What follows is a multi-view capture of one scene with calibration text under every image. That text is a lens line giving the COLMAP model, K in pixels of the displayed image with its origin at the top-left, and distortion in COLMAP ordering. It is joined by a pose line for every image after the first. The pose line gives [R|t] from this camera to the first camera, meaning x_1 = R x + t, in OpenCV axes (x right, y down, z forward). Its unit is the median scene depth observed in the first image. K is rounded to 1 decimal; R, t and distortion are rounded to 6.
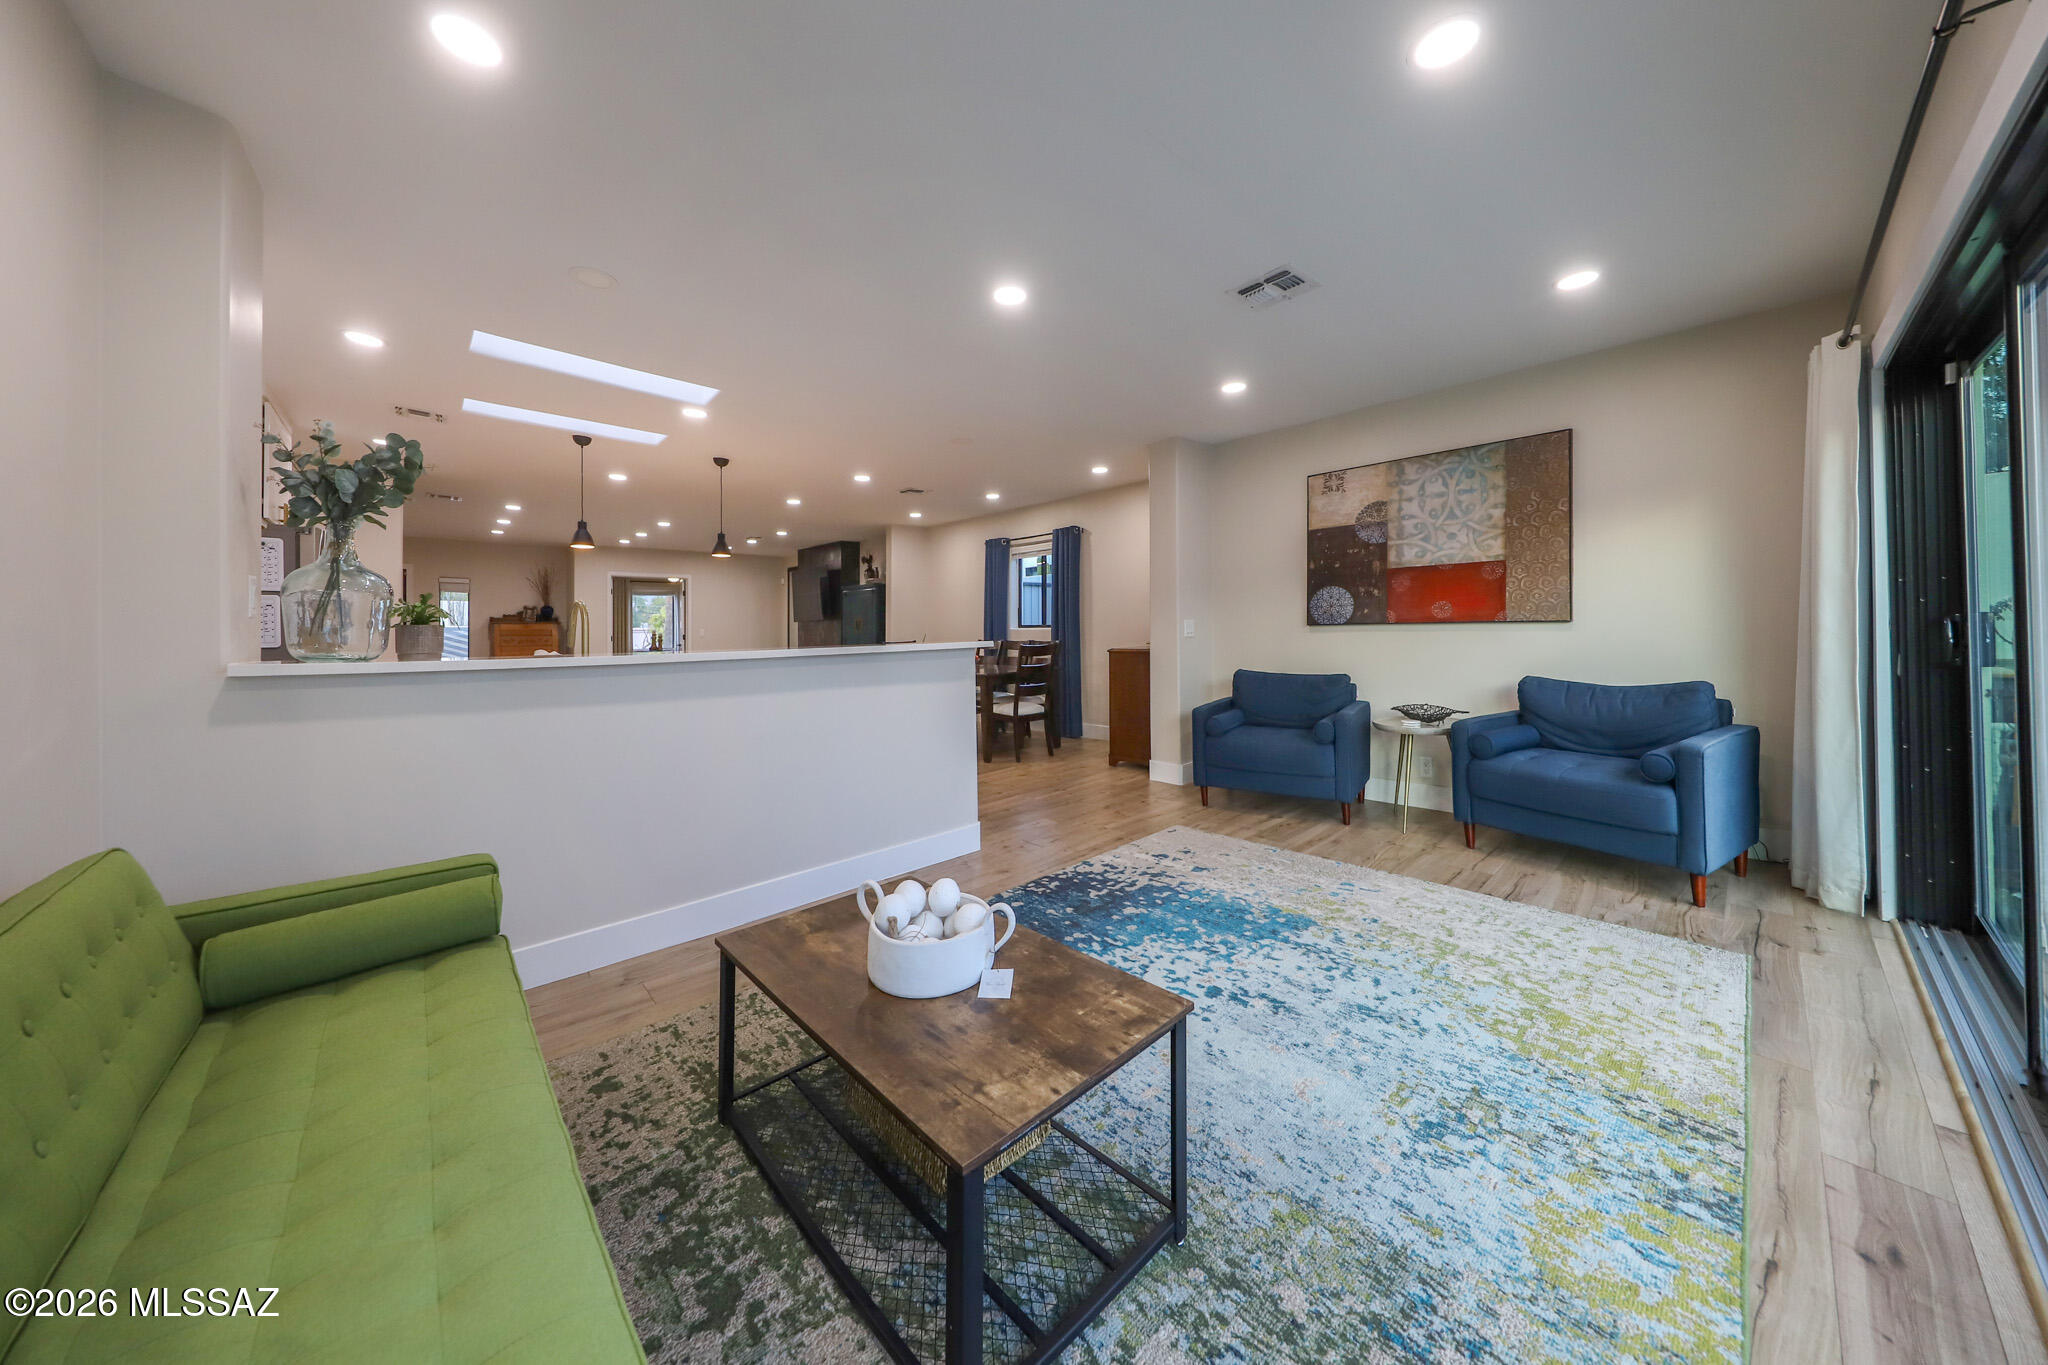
lens RADIAL K [[668.7, 0, 1019.4], [0, 668.7, 572.5], [0, 0, 1]] dist [0.058720, -0.004781]
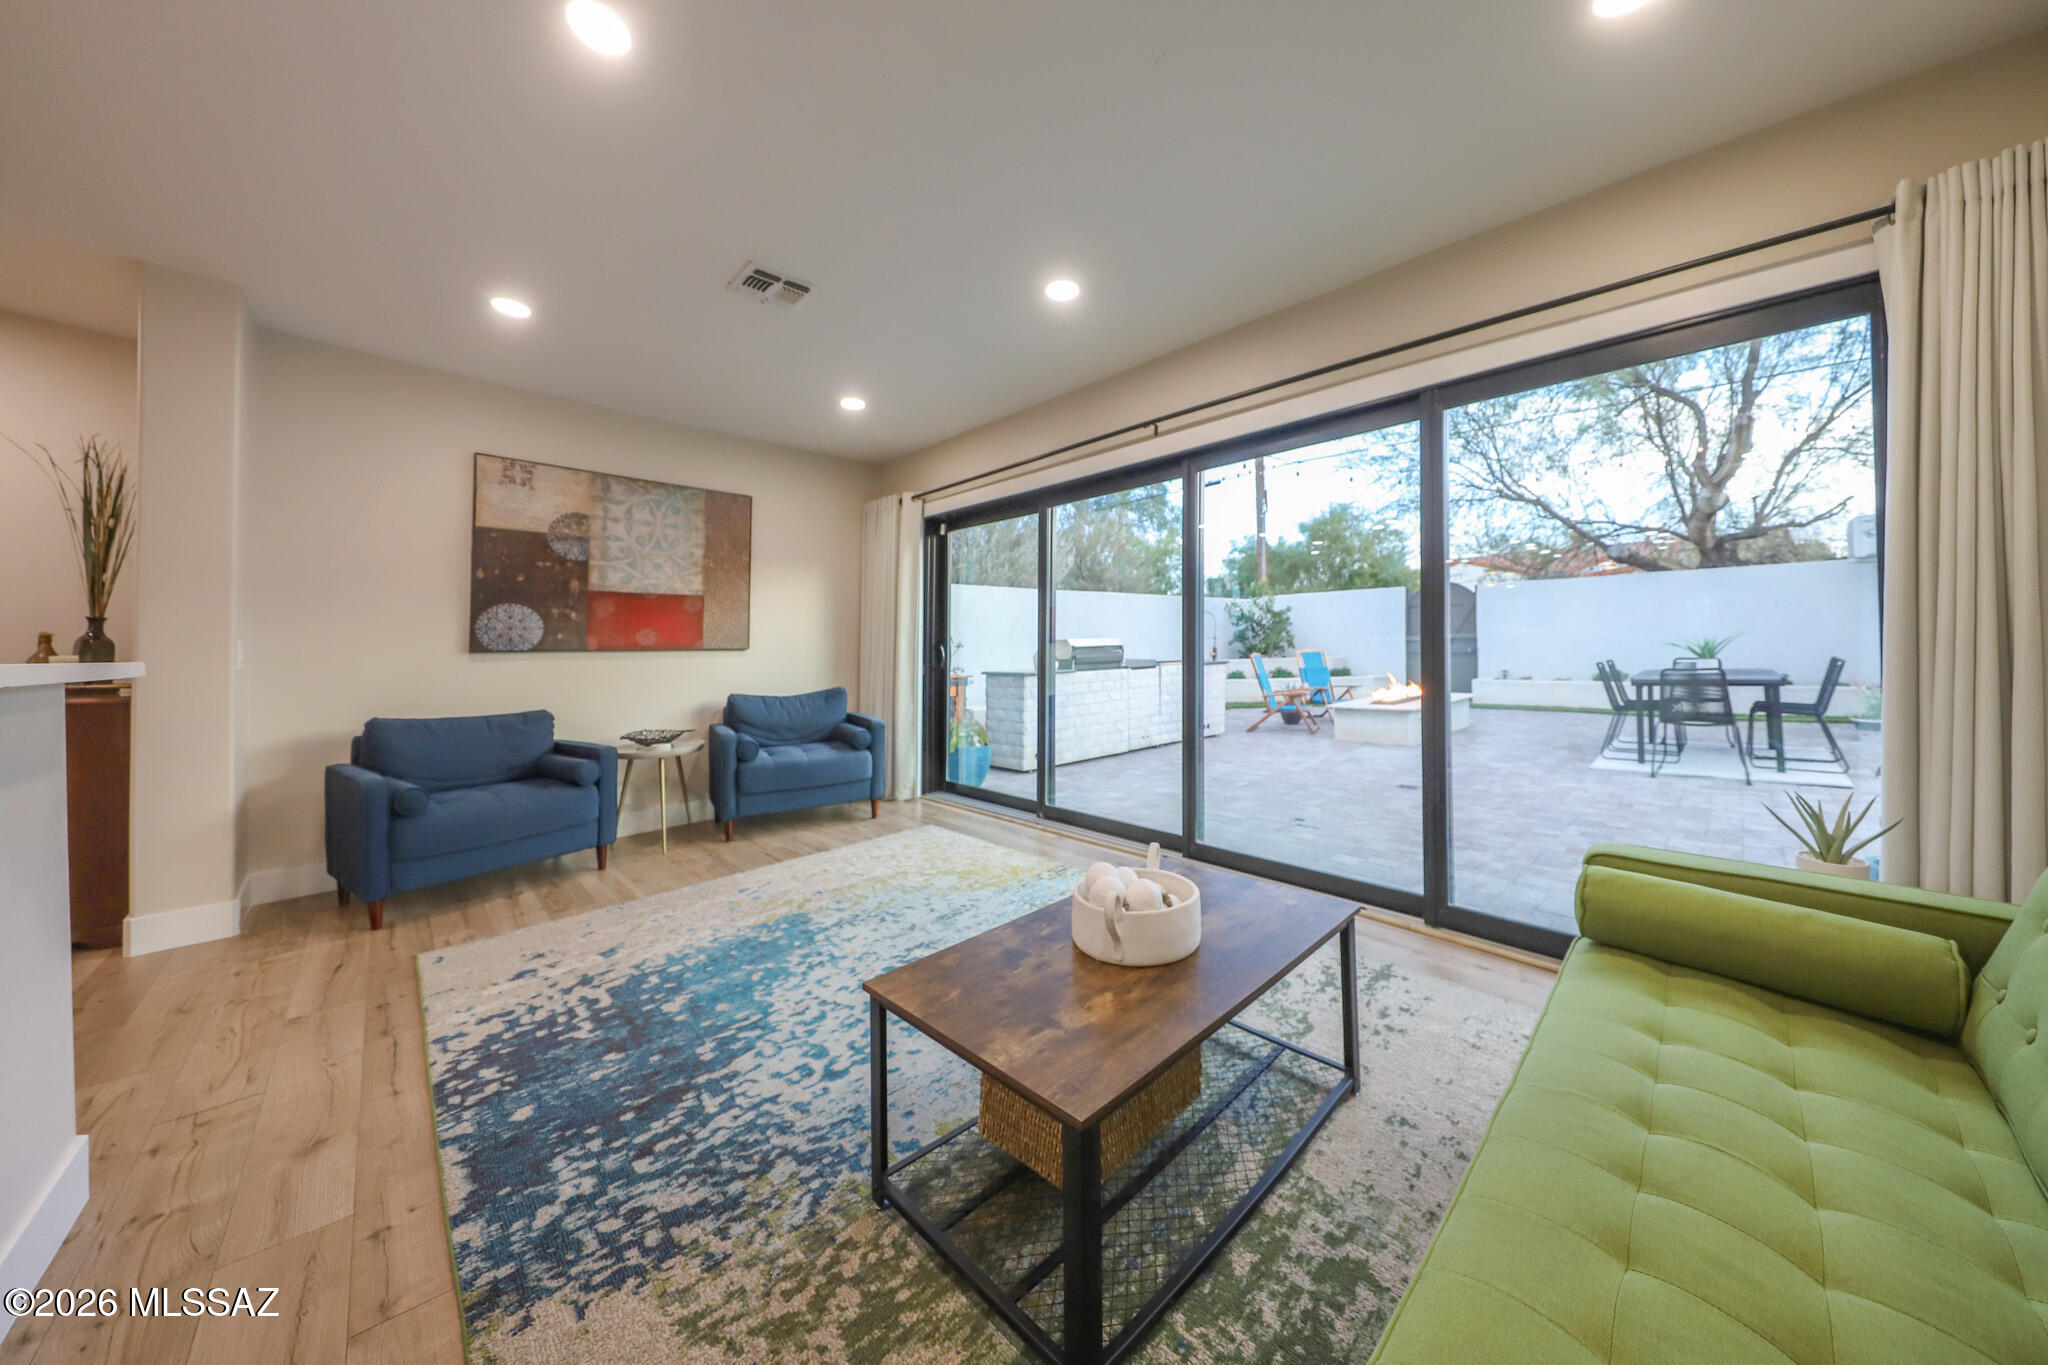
lens RADIAL K [[679.1, 0, 1024.0], [0, 679.1, 682.5], [0, 0, 1]] dist [0.020368, -0.000095]
pose [[-0.015319, -0.002426, 0.999880, -0.529582], [-0.052003, 0.998646, 0.001627, 0.119006], [-0.998529, -0.051972, -0.015424, 0.597993]]
